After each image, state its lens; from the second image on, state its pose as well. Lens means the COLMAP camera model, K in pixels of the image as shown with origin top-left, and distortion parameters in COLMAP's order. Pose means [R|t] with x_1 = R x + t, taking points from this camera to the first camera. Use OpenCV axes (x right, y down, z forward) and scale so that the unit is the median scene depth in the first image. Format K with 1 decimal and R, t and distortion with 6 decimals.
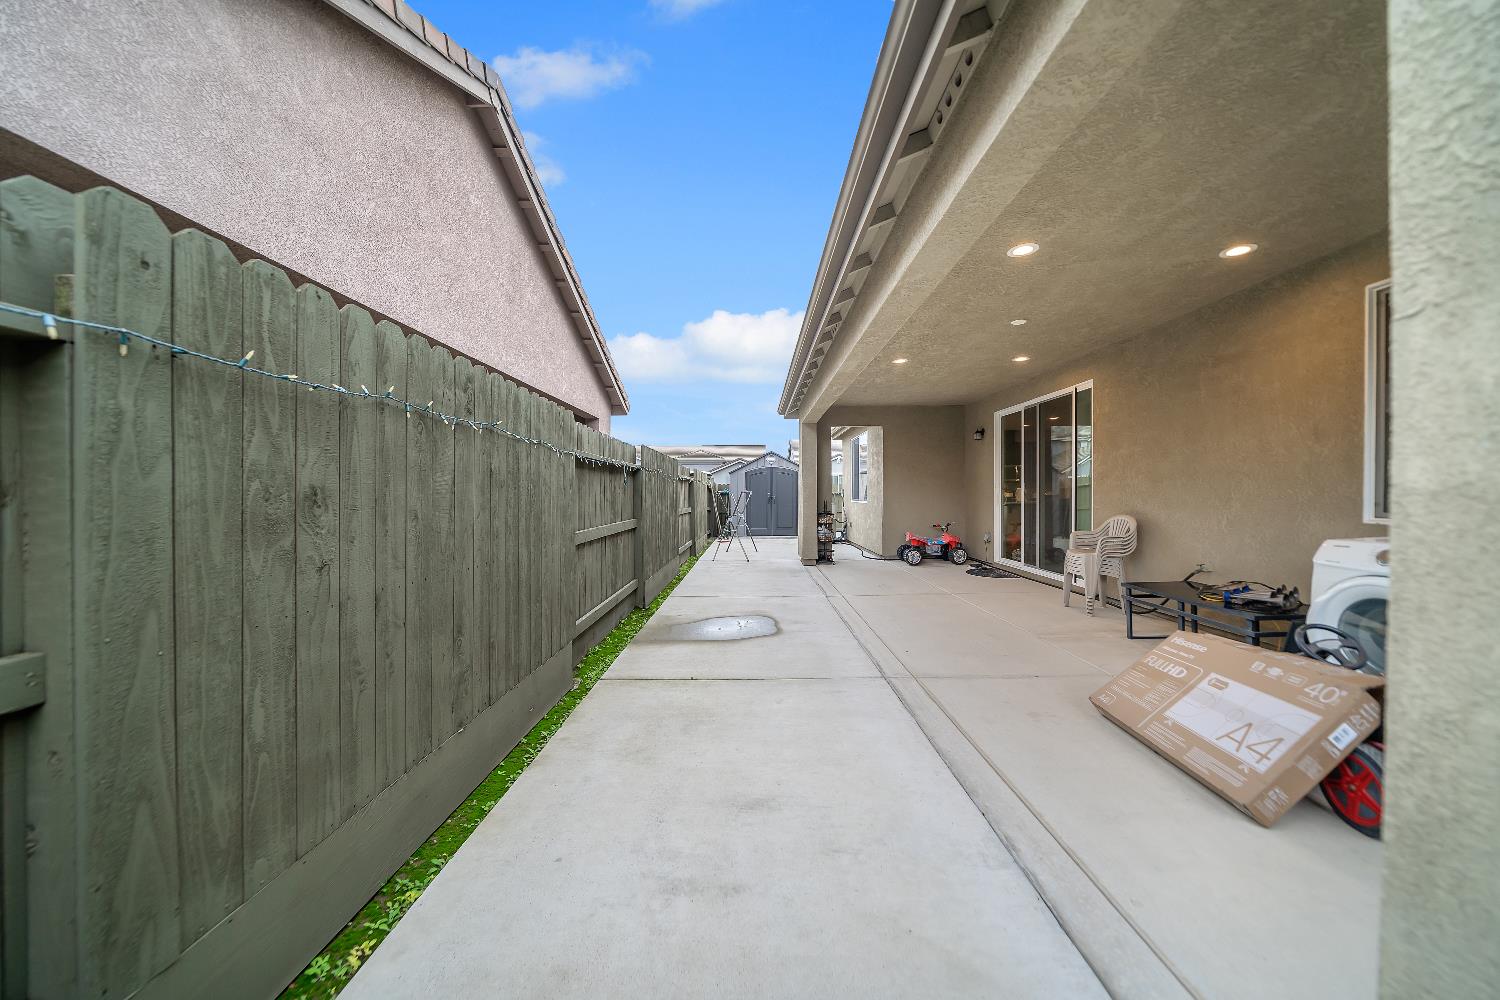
lens RADIAL K [[520.2, 0, 747.1], [0, 520.2, 493.0], [0, 0, 1]] dist [-0.000080, -0.000017]
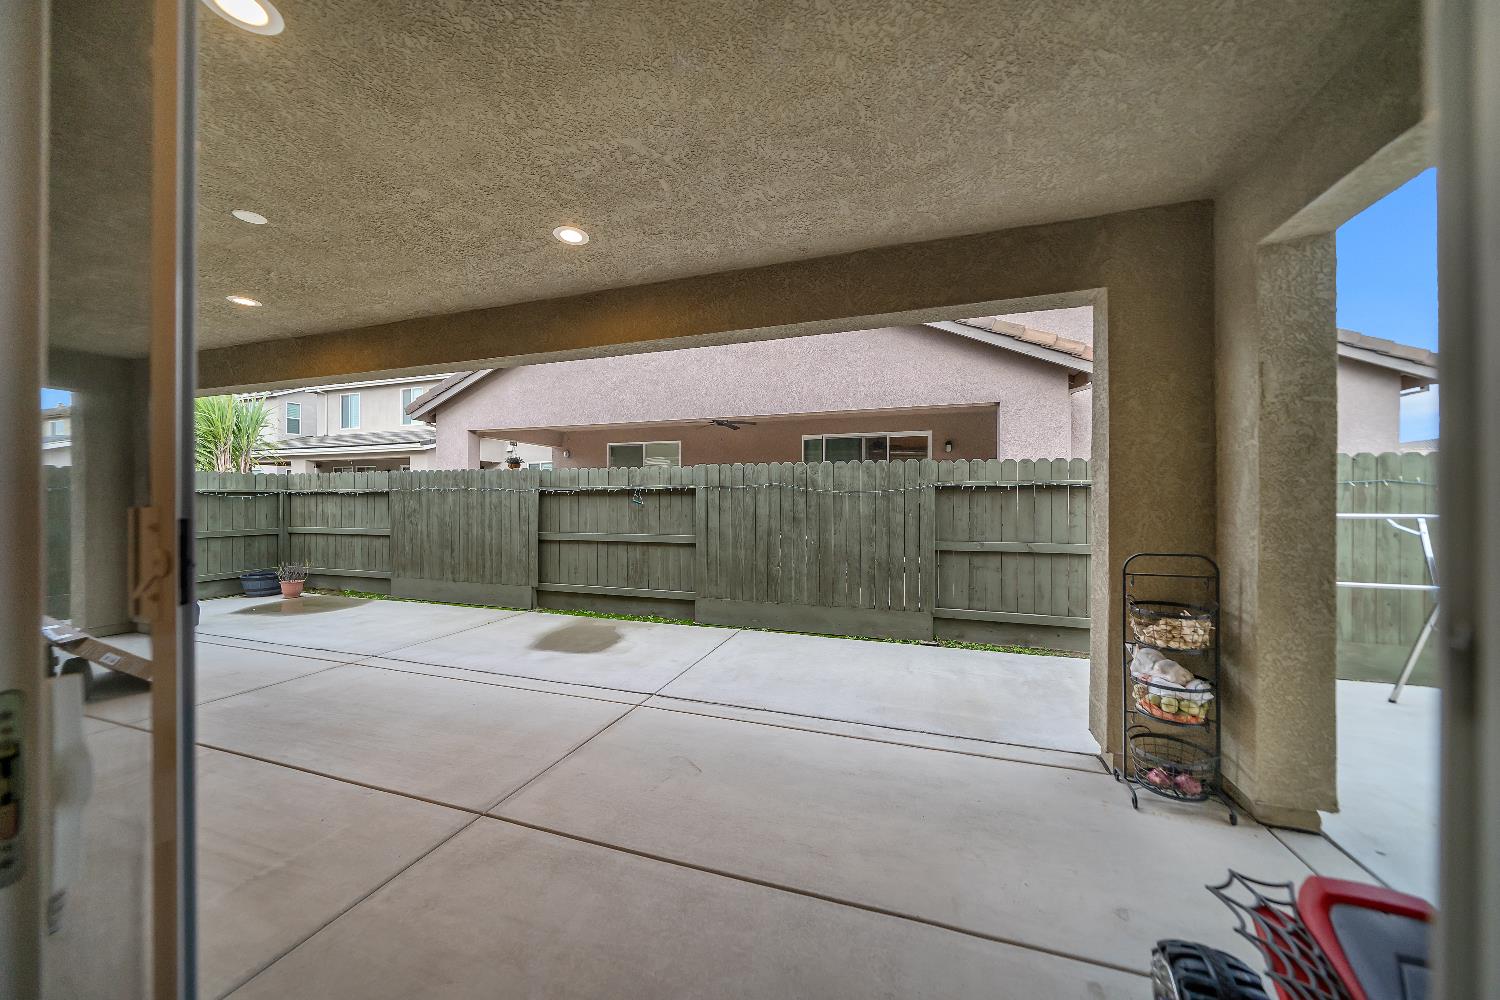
lens RADIAL K [[520.2, 0, 747.1], [0, 520.2, 493.0], [0, 0, 1]] dist [-0.000080, -0.000017]
pose [[-0.320662, -0.010166, -0.947139, 2.106783], [-0.004548, 0.999947, -0.009193, -0.093119], [0.947183, 0.001360, -0.320691, 4.052612]]
